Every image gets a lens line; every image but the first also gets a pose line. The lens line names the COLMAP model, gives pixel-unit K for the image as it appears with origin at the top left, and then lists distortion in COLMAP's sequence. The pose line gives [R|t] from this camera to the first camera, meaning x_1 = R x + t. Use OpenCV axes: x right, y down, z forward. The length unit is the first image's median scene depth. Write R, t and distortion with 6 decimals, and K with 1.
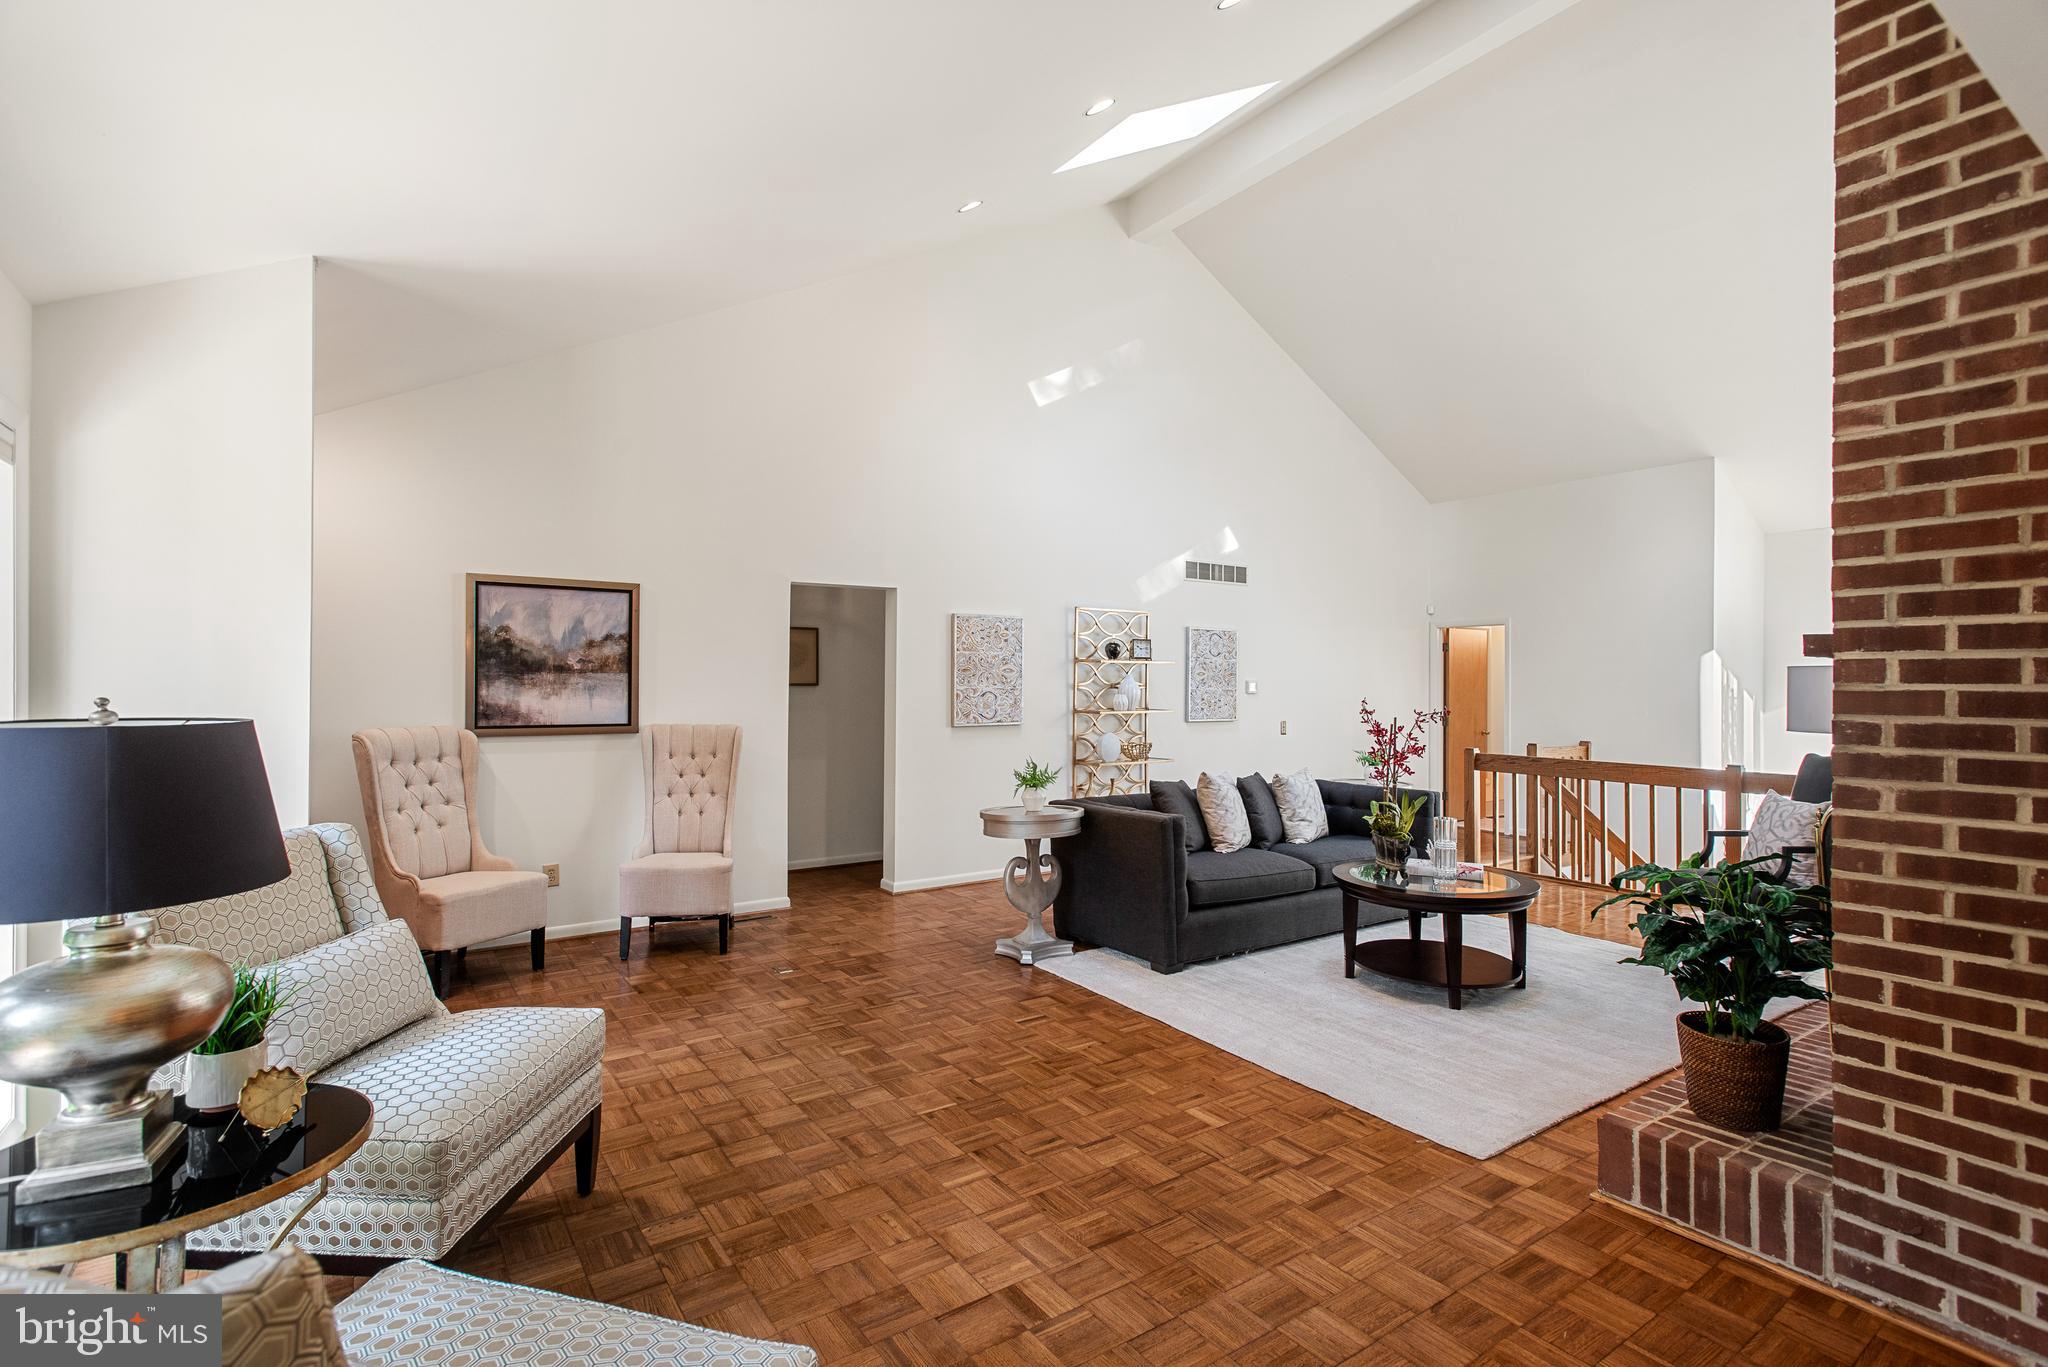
lens RADIAL K [[967.2, 0, 1025.5], [0, 967.2, 664.7], [0, 0, 1]] dist [0.016207, -0.001794]
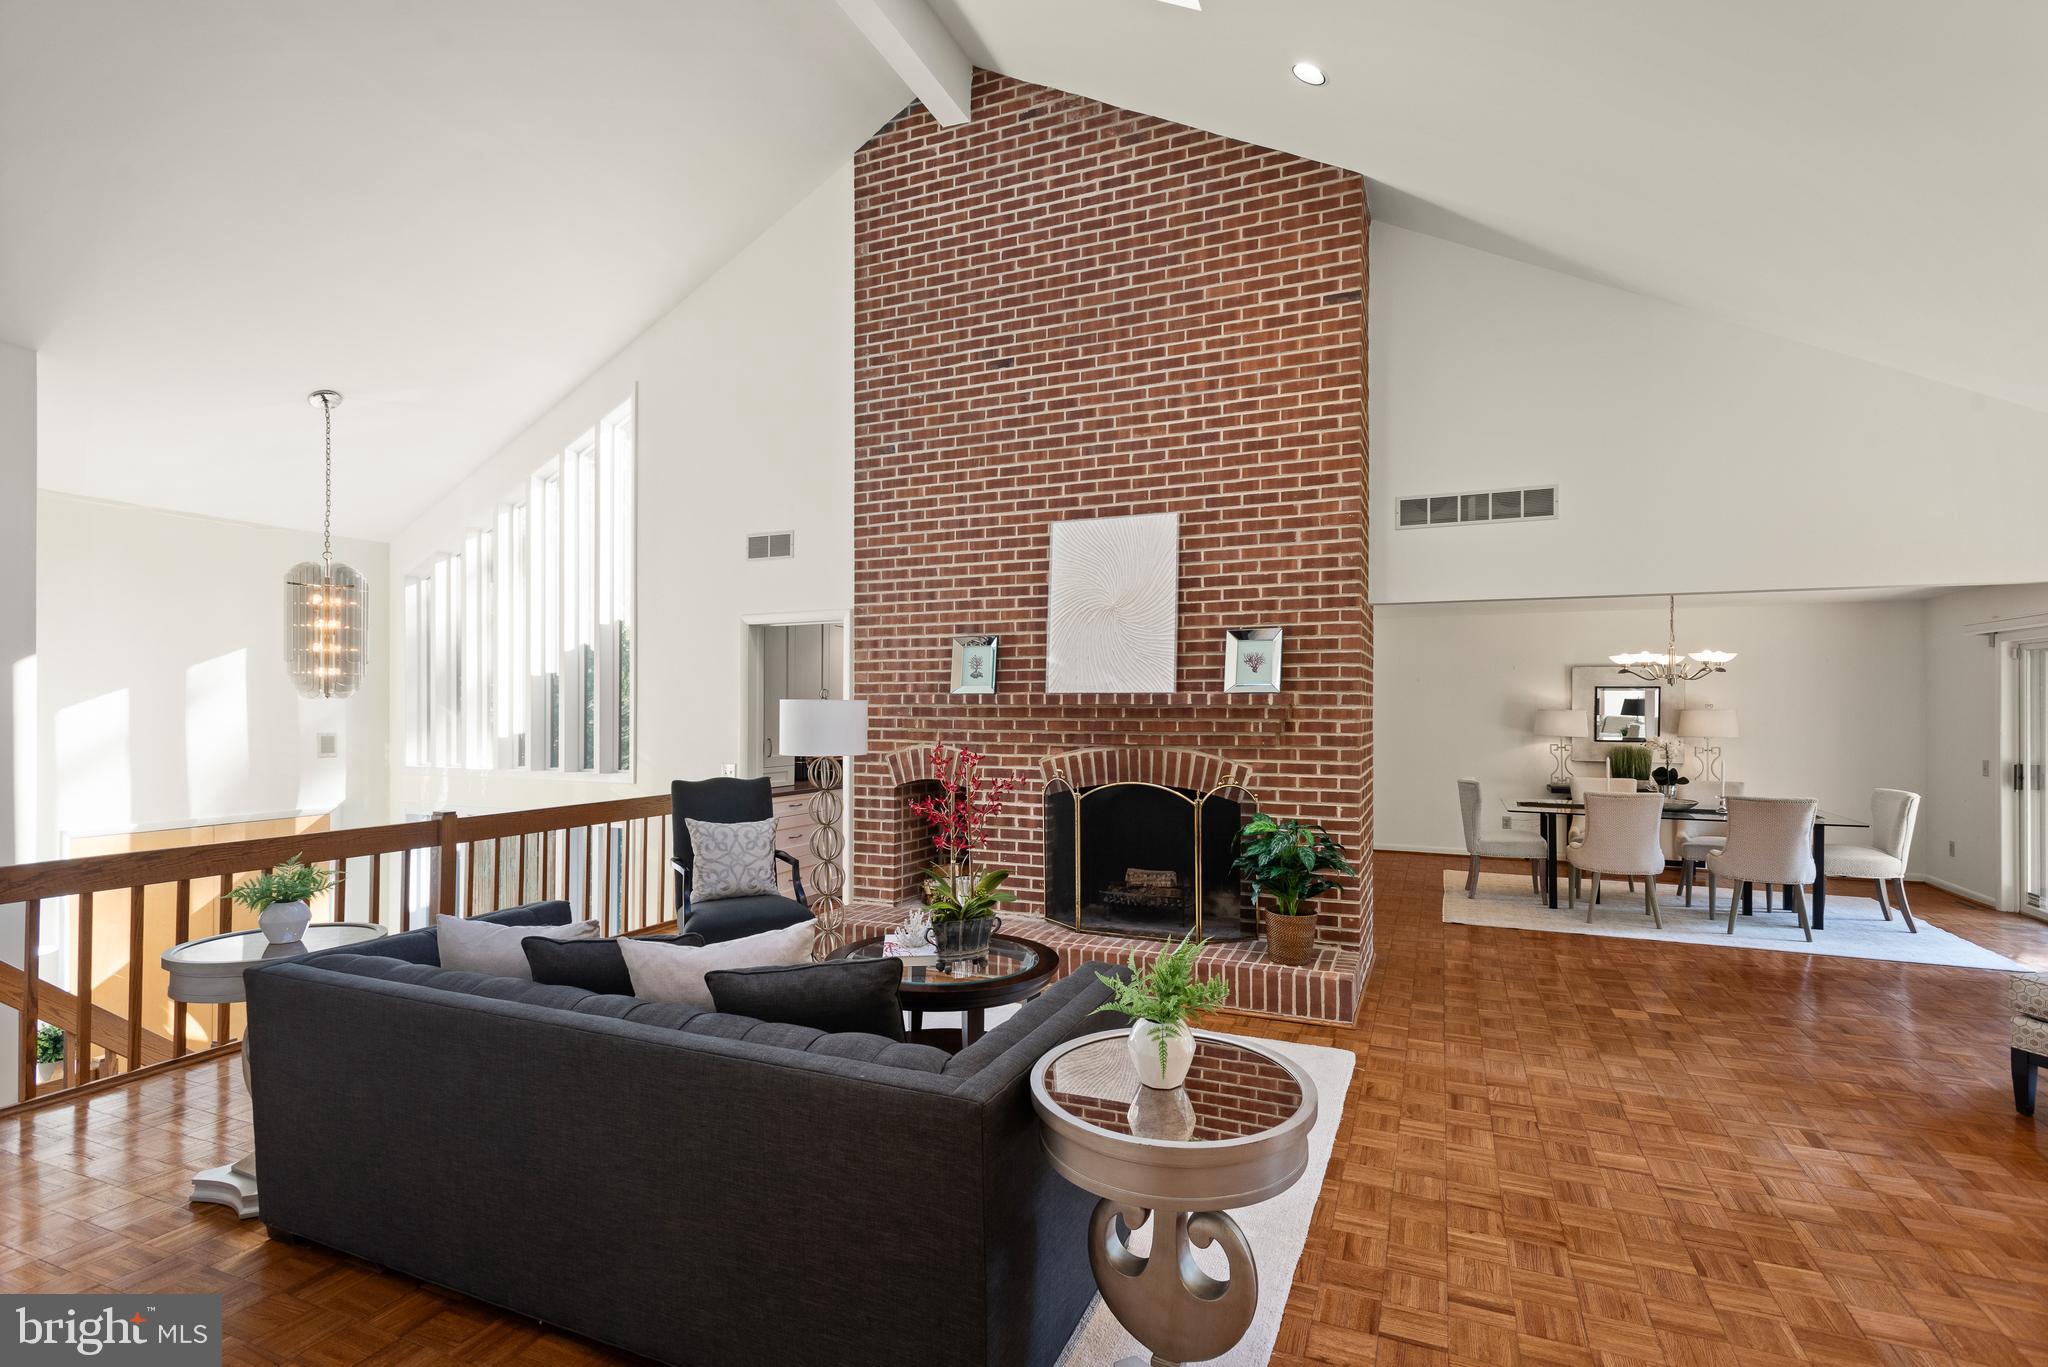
lens RADIAL K [[974.3, 0, 1025.1], [0, 974.3, 688.1], [0, 0, 1]] dist [0.023301, -0.009273]
pose [[-0.528714, 0.005873, 0.848780, -0.483657], [-0.024020, 0.999472, -0.021878, 0.011414], [-0.848460, -0.031955, -0.528293, 2.108259]]
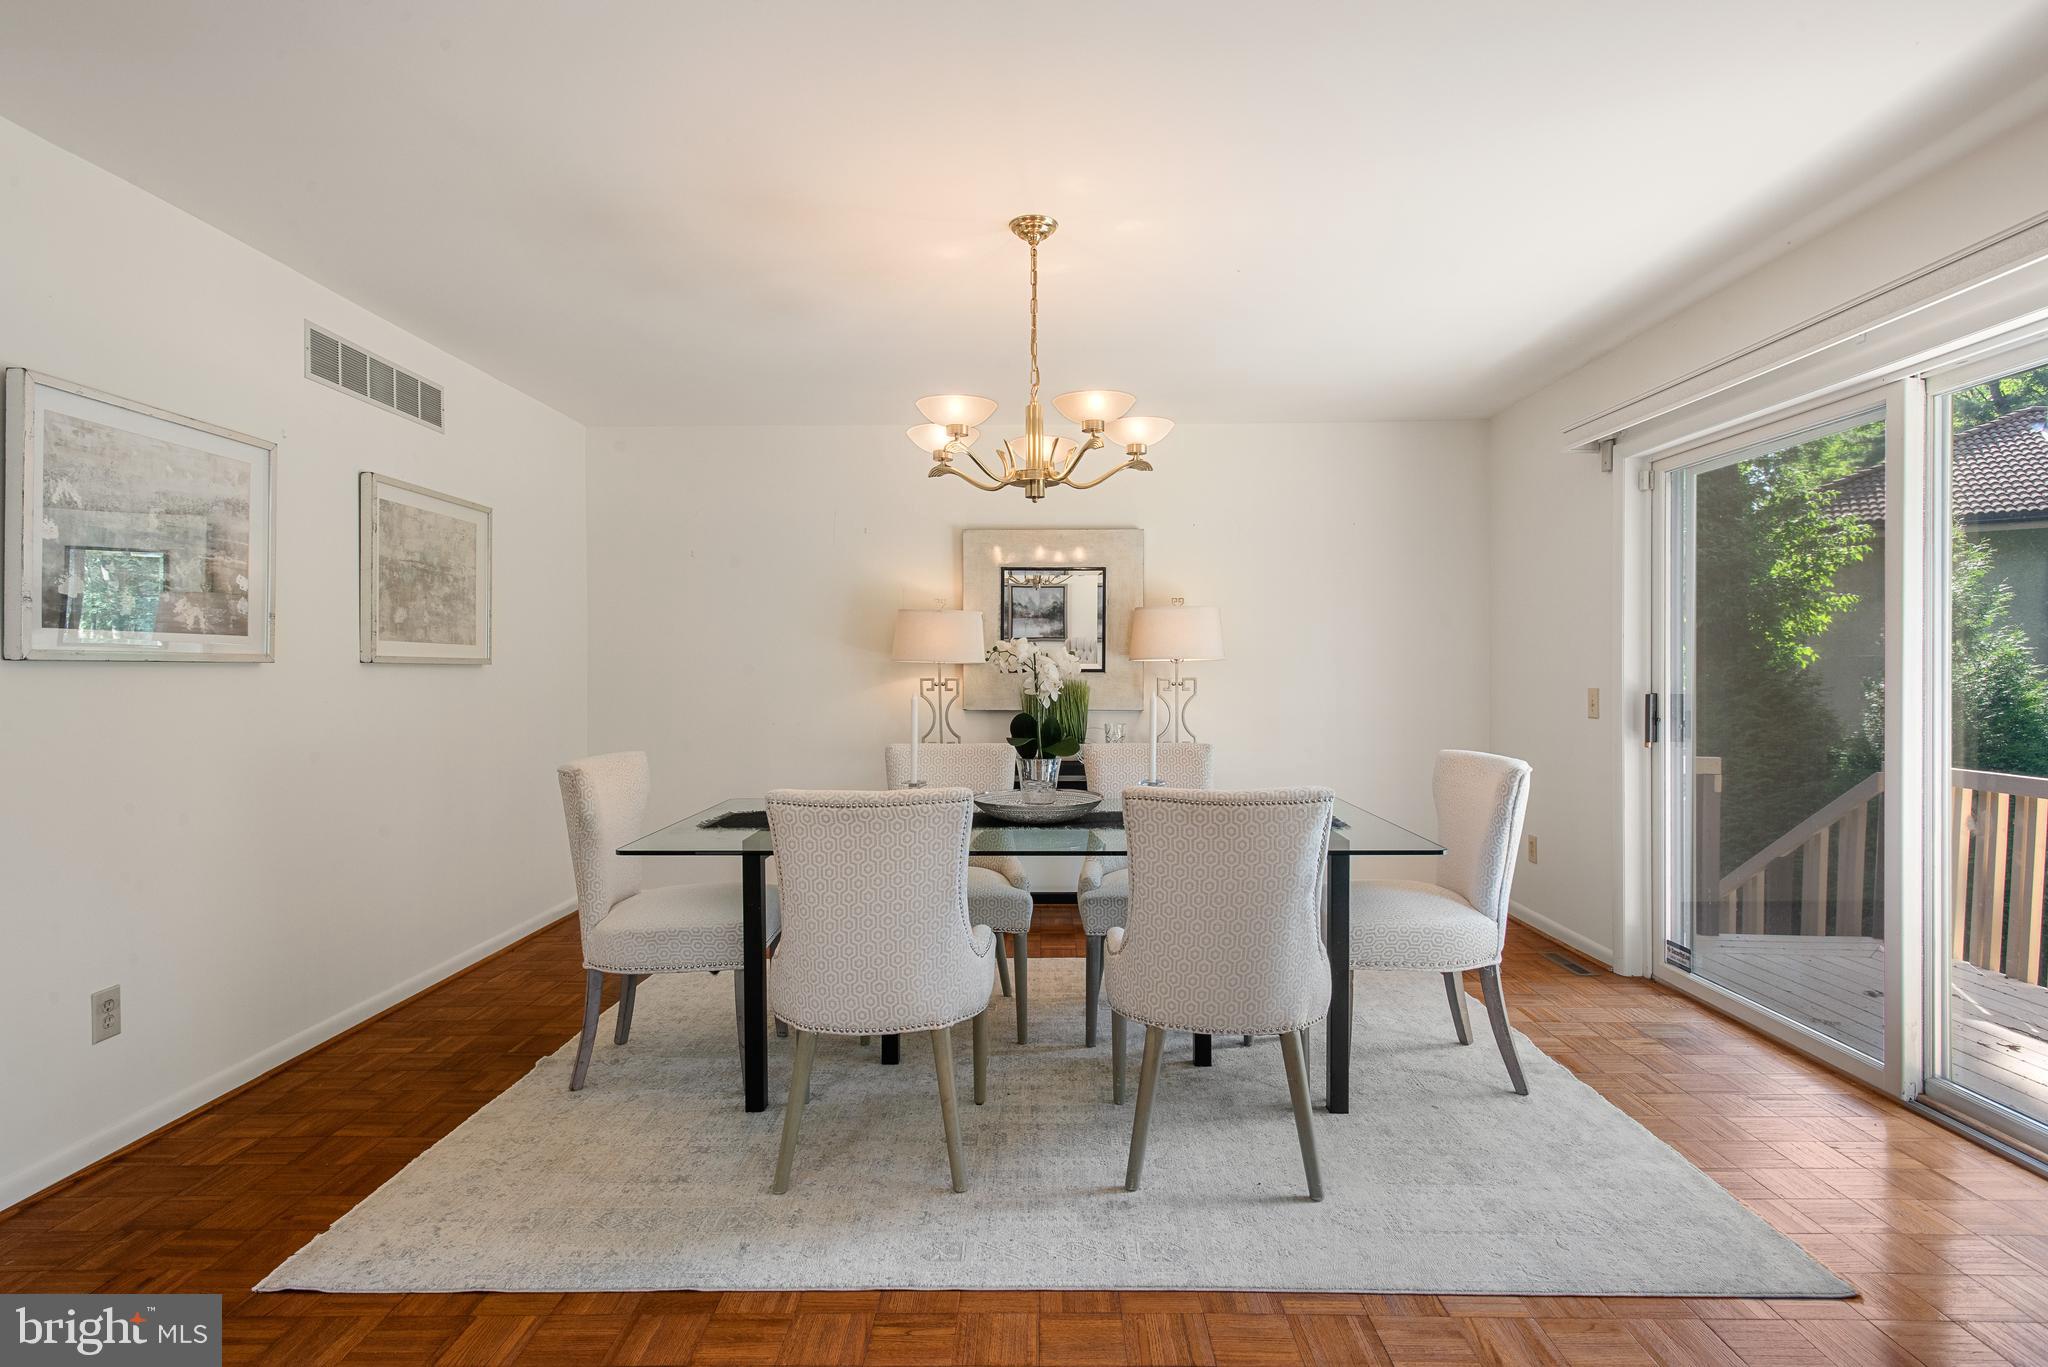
lens RADIAL K [[1079.8, 0, 1003.0], [0, 1079.8, 664.4], [0, 0, 1]] dist [0.002088, 0.000077]
pose [[-0.803531, -0.004023, 0.595249, 0.113386], [-0.016471, 0.999745, -0.015478, 0.082869], [-0.595035, -0.022241, -0.803392, 0.397747]]
